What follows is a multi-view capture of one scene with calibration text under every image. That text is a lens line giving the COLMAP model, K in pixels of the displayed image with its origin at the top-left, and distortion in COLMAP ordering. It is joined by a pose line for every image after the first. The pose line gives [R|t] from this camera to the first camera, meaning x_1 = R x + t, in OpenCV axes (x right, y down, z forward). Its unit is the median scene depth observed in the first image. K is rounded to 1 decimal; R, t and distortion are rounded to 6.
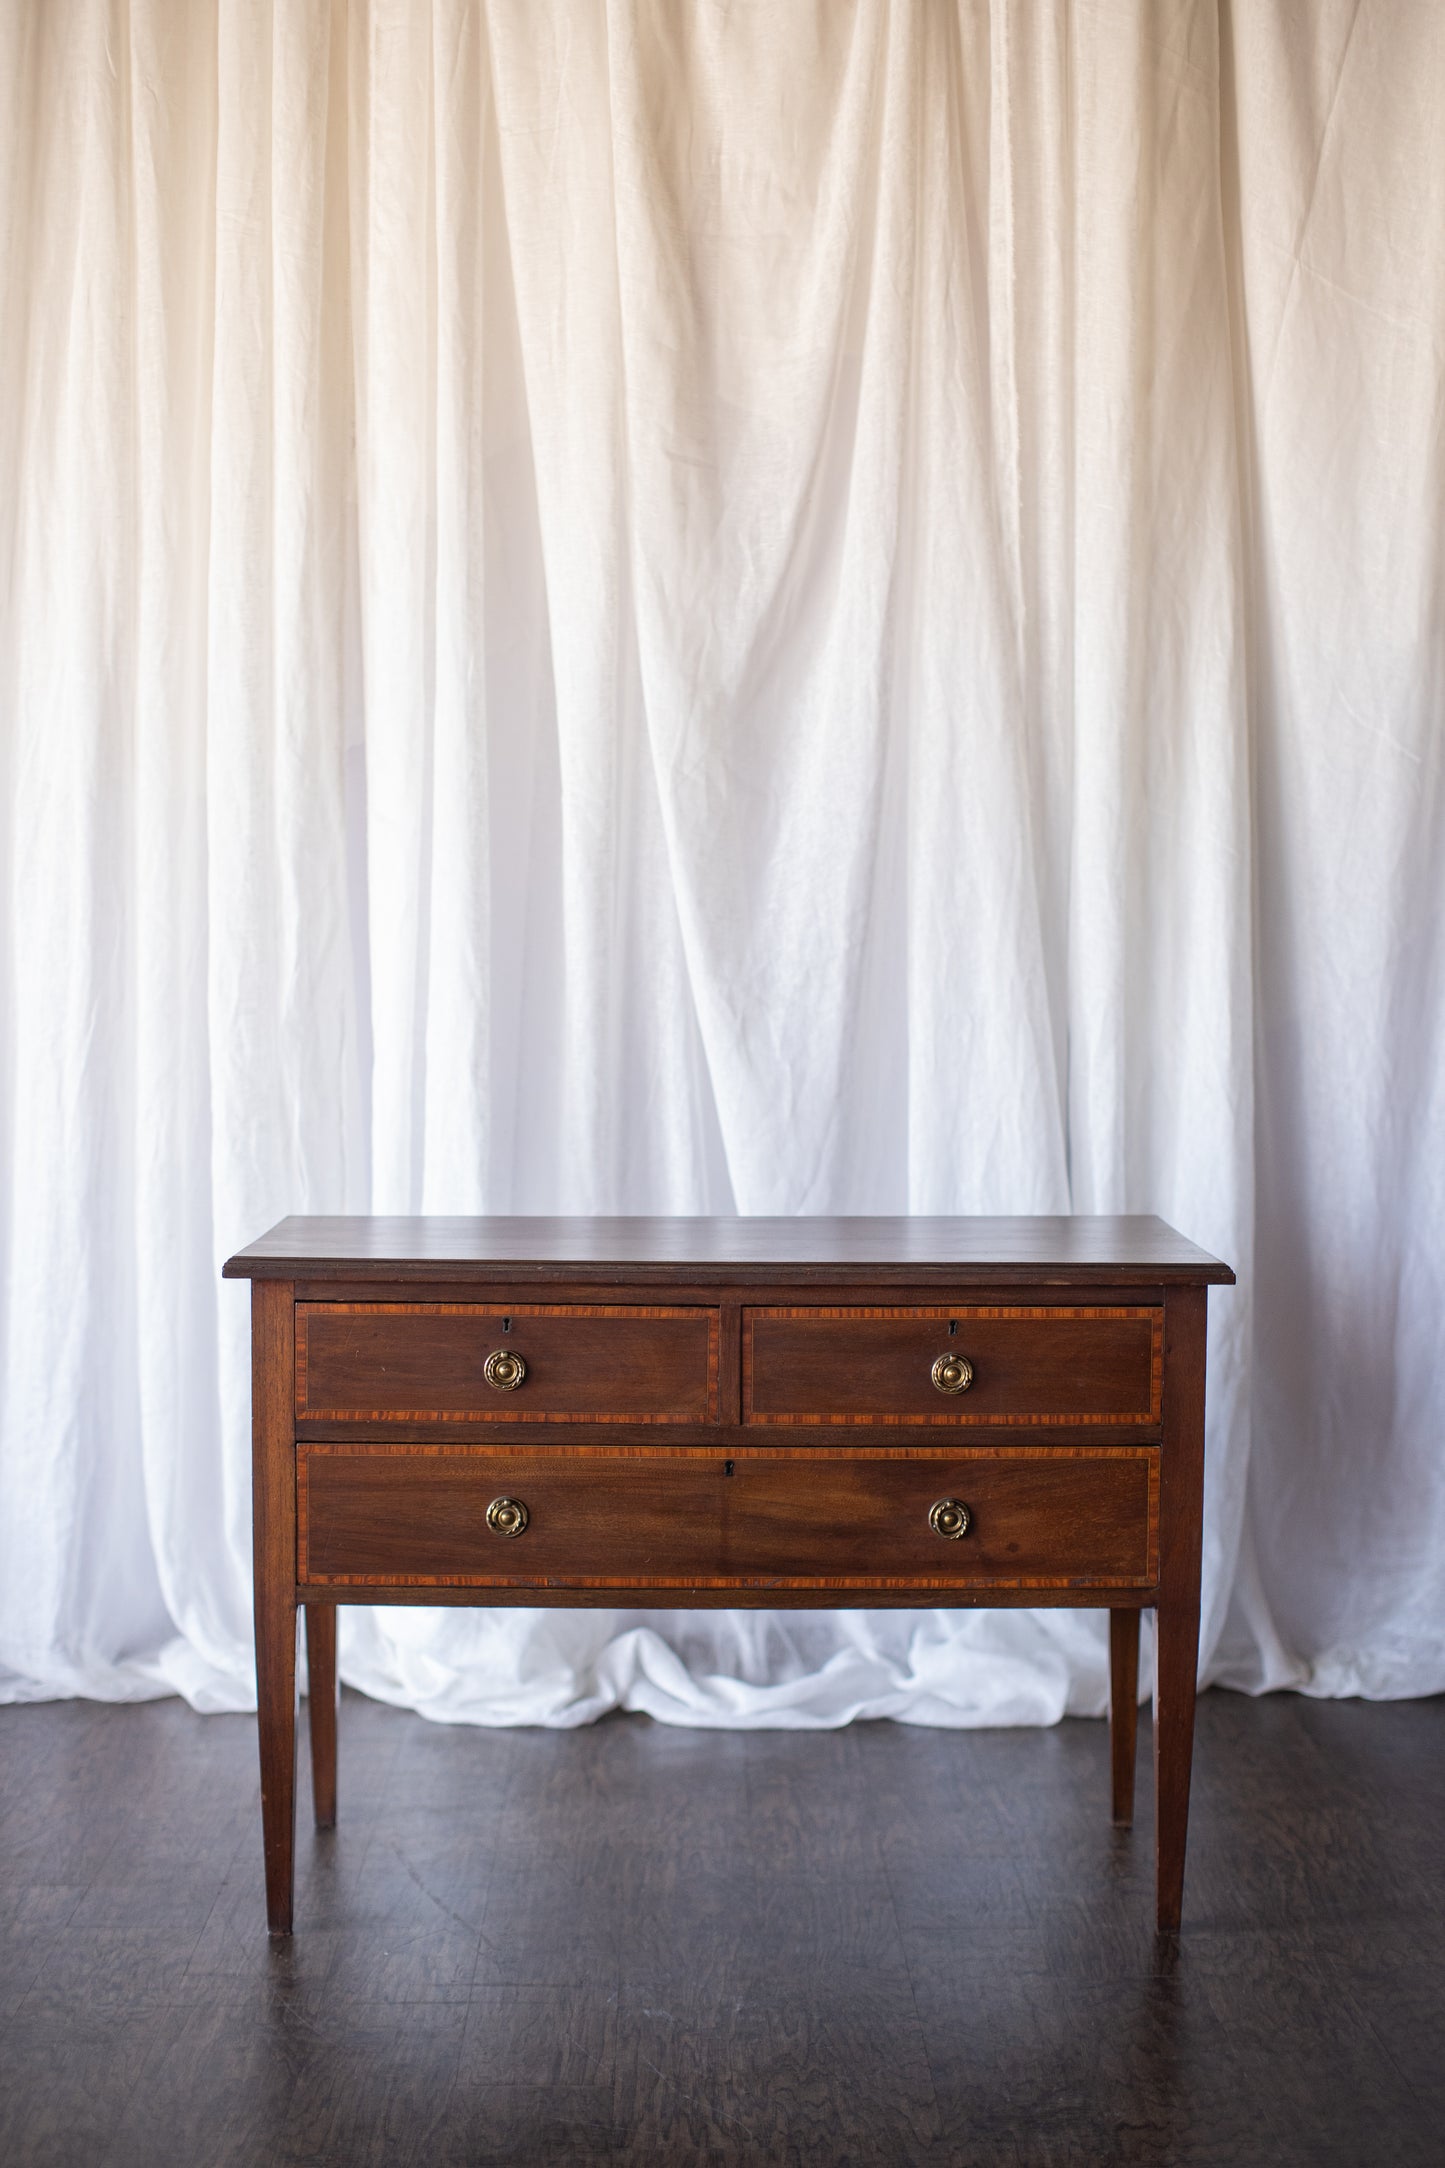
lens RADIAL K [[4284.8, 0, 687.1], [0, 4284.8, 882.2], [0, 0, 1]] dist [-0.069971, 0.103822]
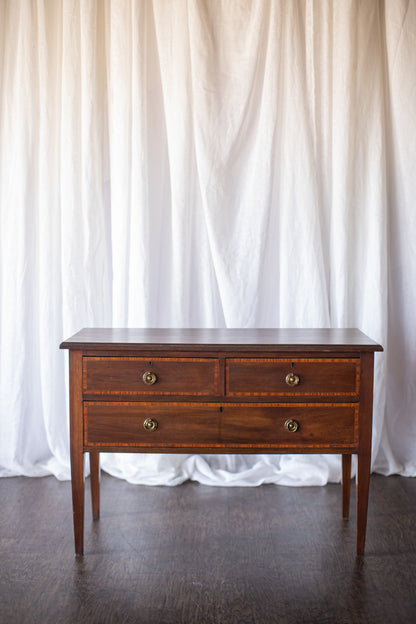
lens RADIAL K [[1164.7, 0, 208.7], [0, 1164.7, 269.4], [0, 0, 1]] dist [-0.076562, 0.082223]
pose [[0.999908, 0.001224, -0.013533, 0.011284], [-0.000724, 0.999319, 0.036905, 0.002591], [0.013569, -0.036892, 0.999227, 0.141203]]
